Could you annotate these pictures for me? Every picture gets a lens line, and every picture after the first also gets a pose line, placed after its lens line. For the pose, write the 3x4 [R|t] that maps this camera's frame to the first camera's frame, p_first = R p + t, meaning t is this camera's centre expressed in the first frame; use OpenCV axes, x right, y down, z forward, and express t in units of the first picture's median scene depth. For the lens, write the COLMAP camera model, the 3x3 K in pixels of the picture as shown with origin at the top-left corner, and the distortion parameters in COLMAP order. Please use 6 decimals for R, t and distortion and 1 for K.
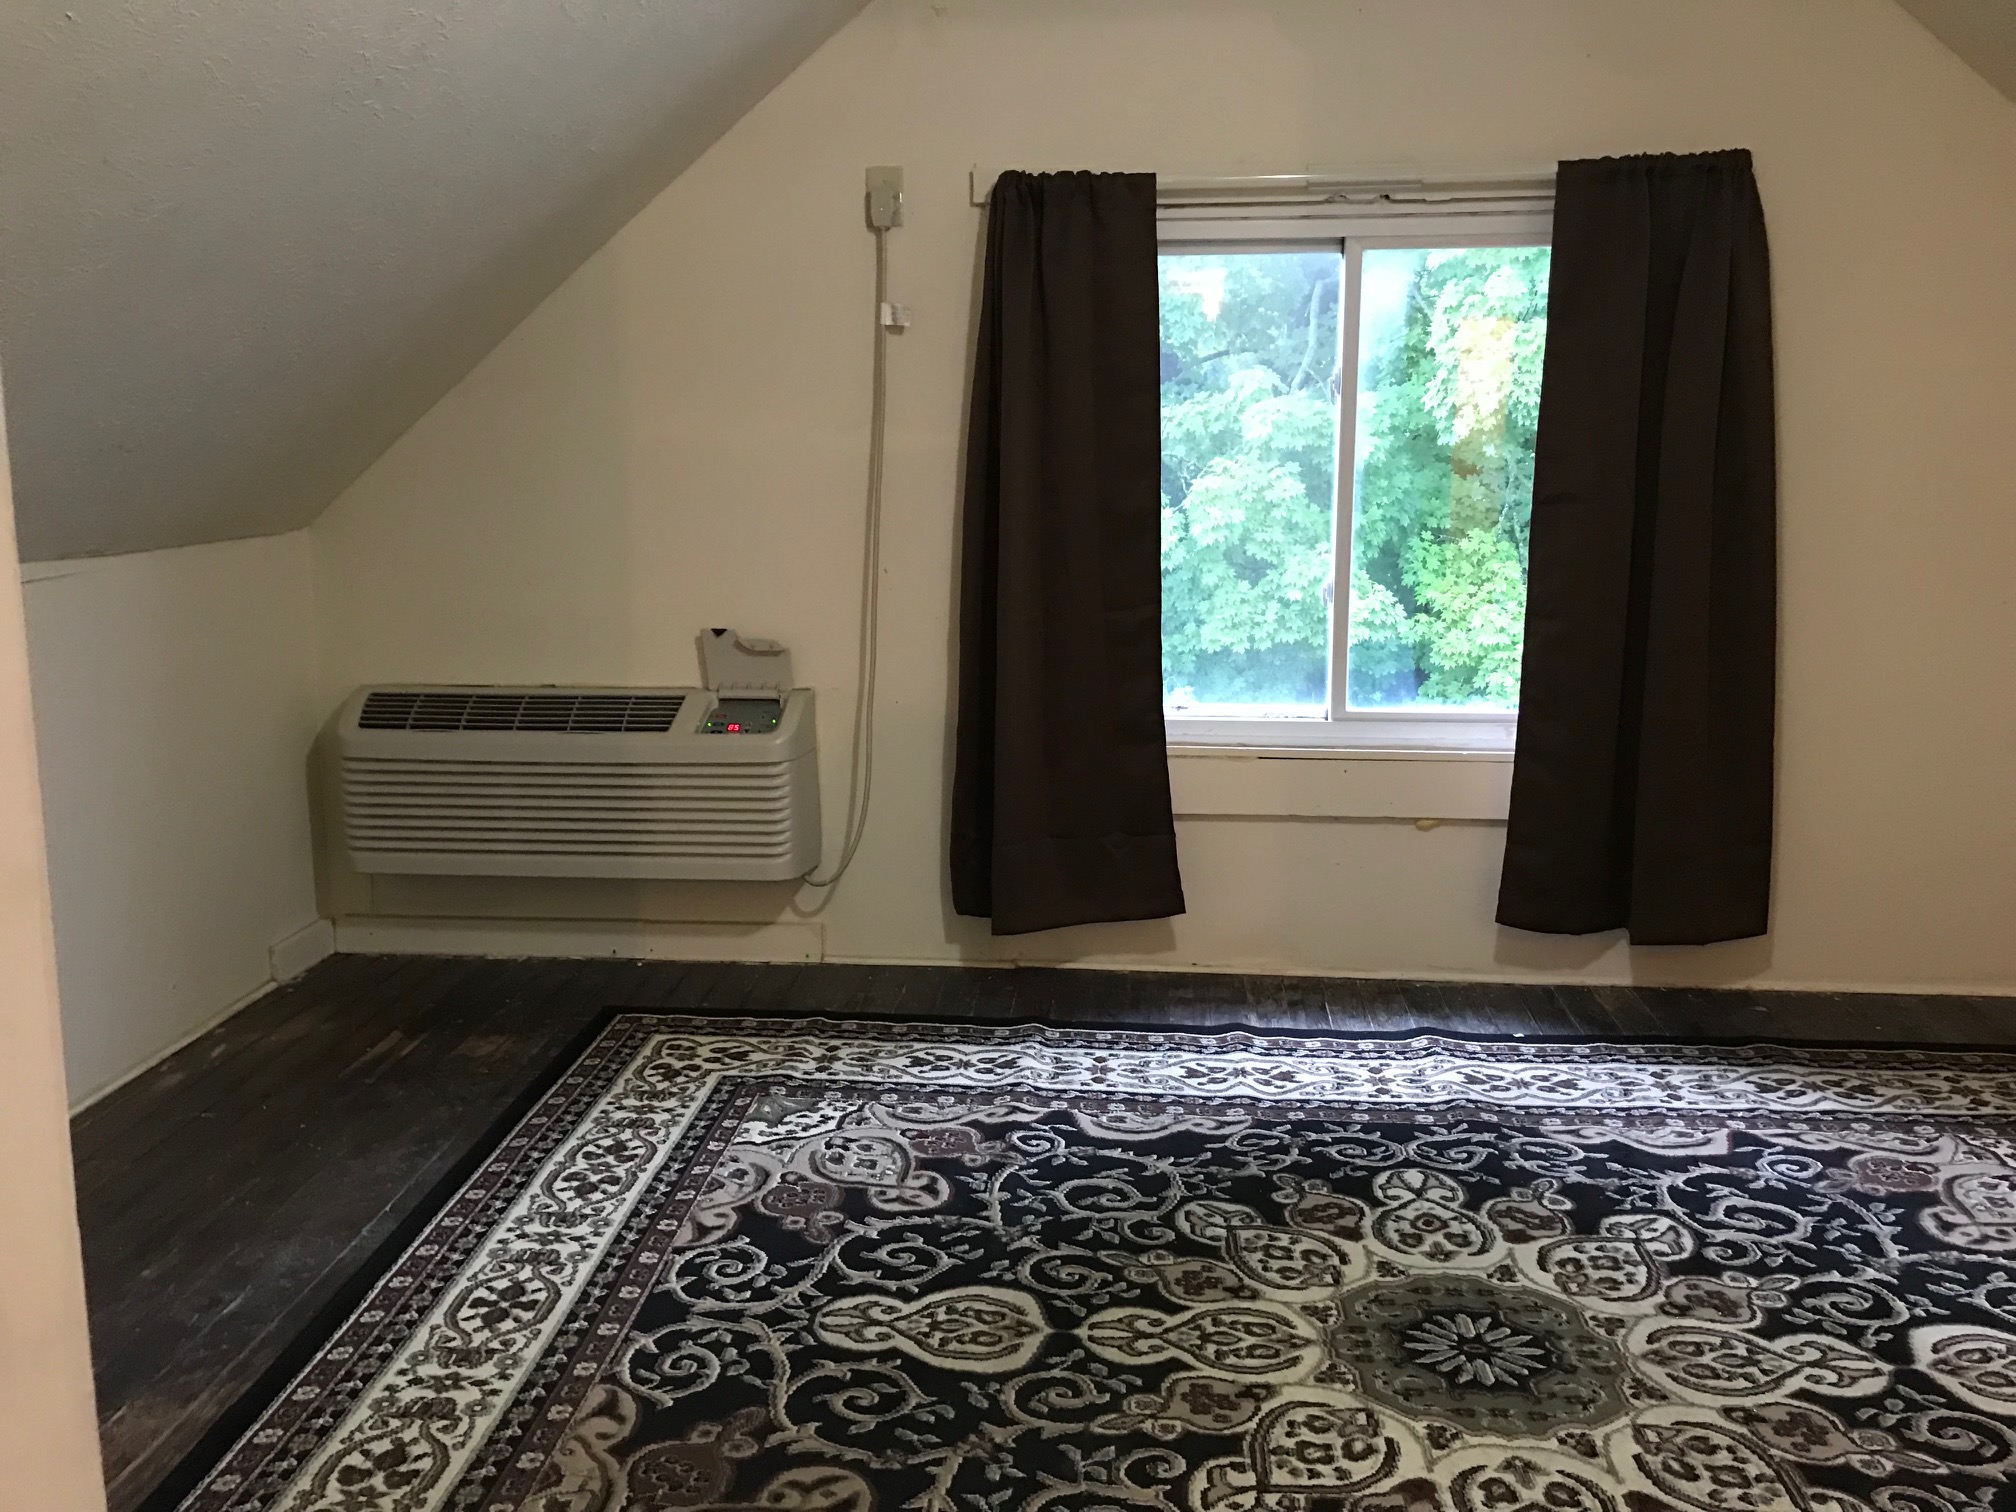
lens RADIAL K [[1698.2, 0, 1015.0], [0, 1698.2, 695.3], [0, 0, 1]] dist [0.054574, -0.044243]
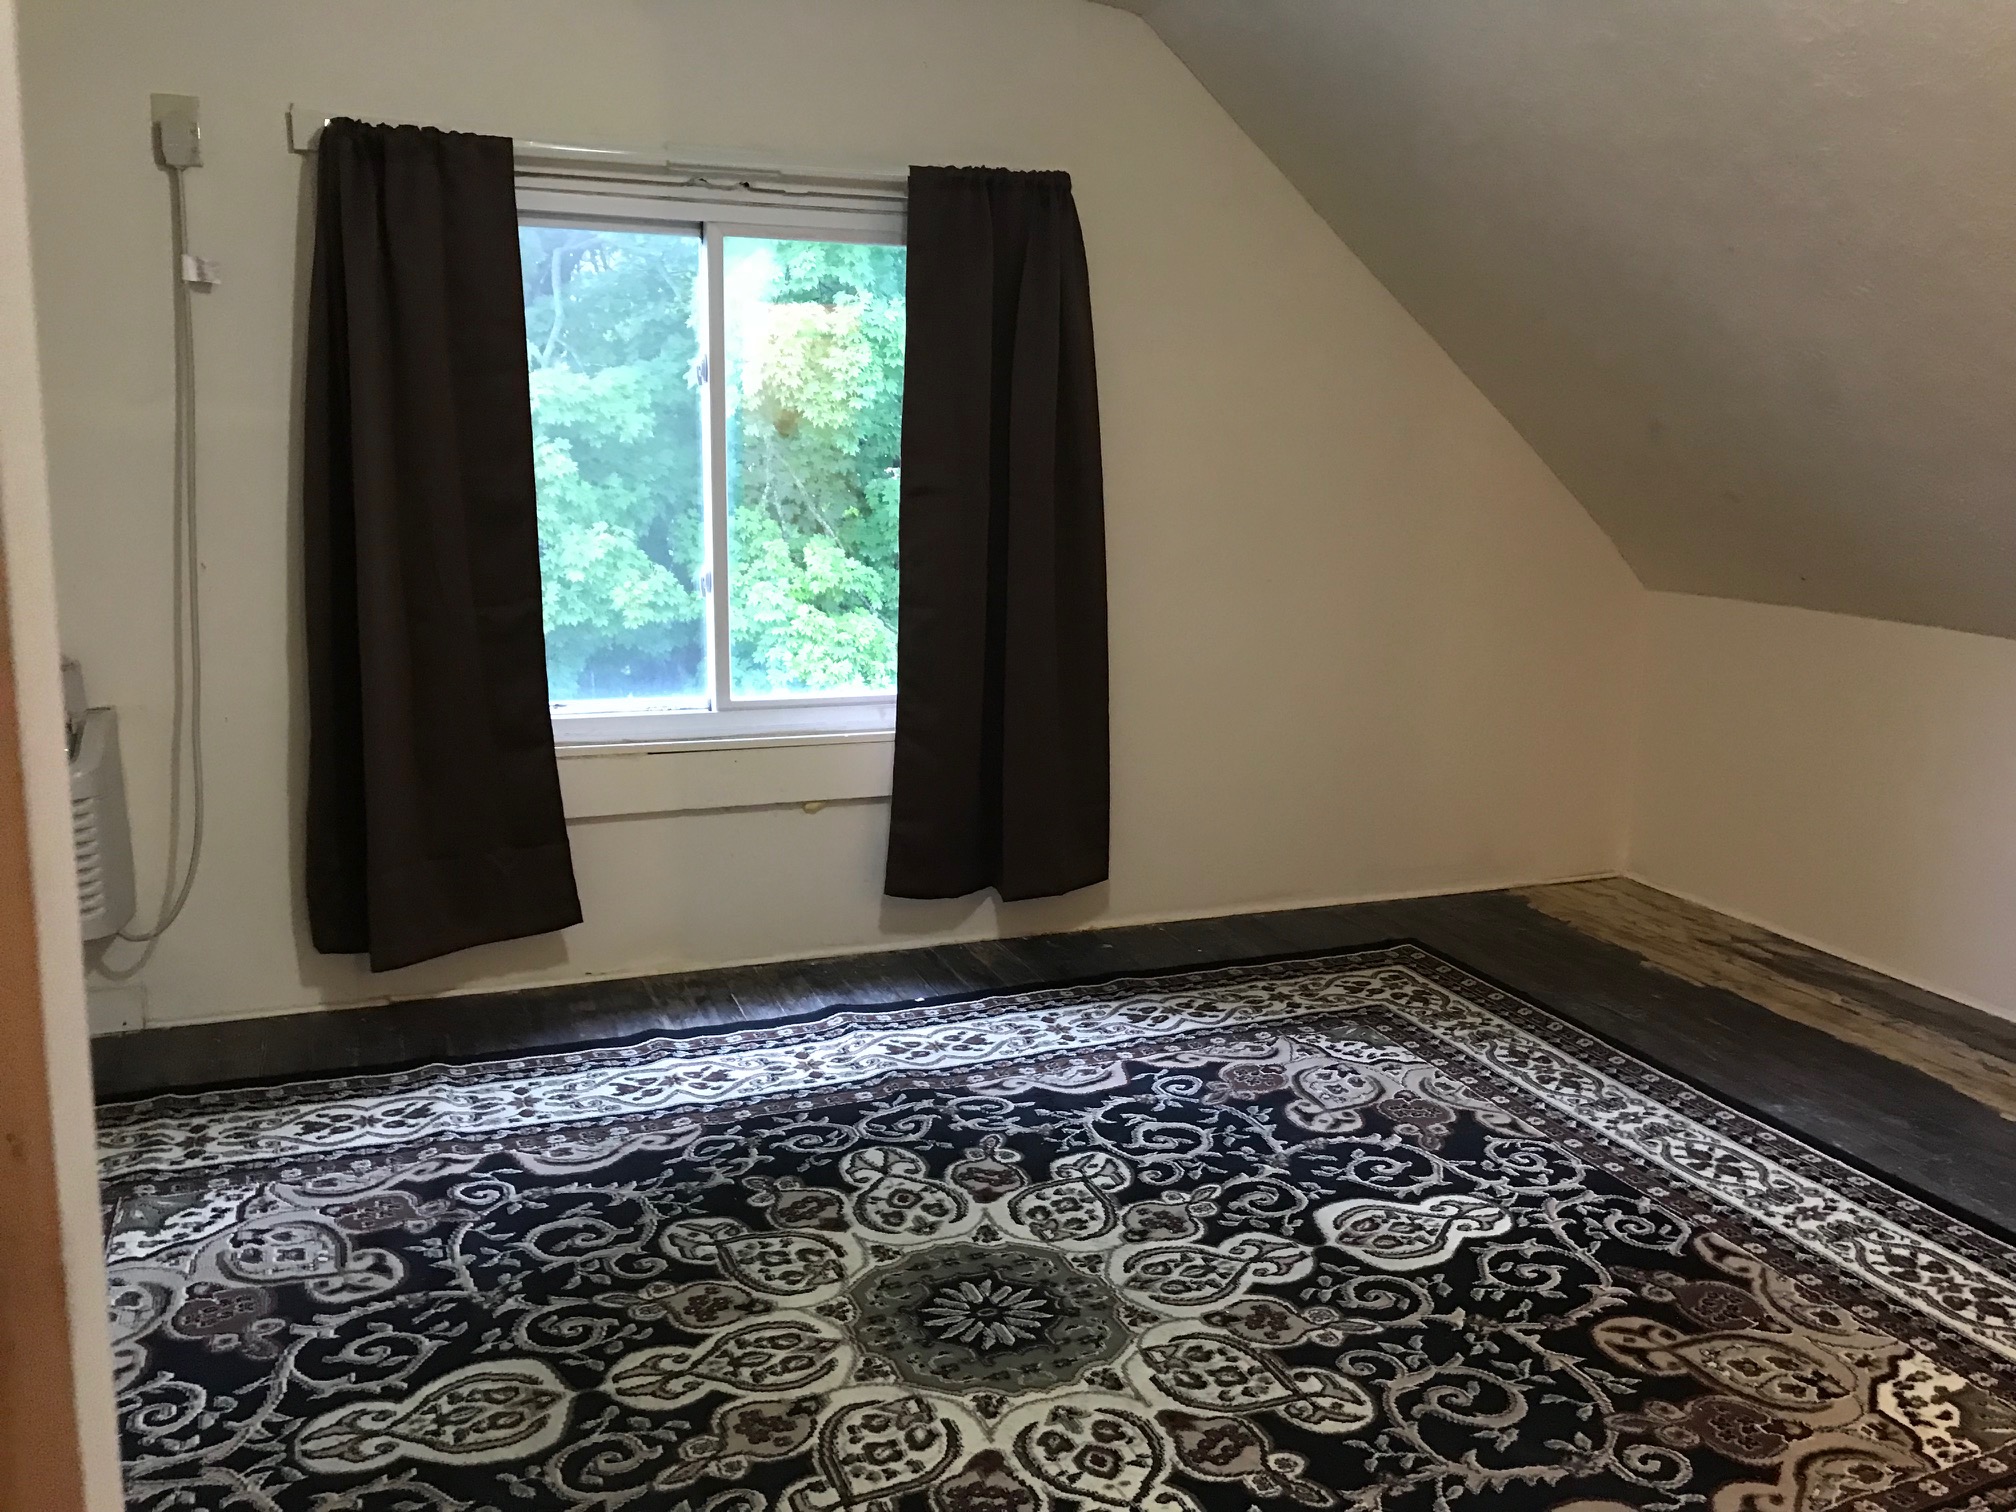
lens RADIAL K [[1698.2, 0, 972.0], [0, 1698.2, 678.9], [0, 0, 1]] dist [0.054574, -0.044243]
pose [[0.892693, -0.049673, 0.447920, -0.157004], [0.045134, 0.998764, 0.020808, -0.021885], [-0.448400, 0.001641, 0.893832, 0.060823]]
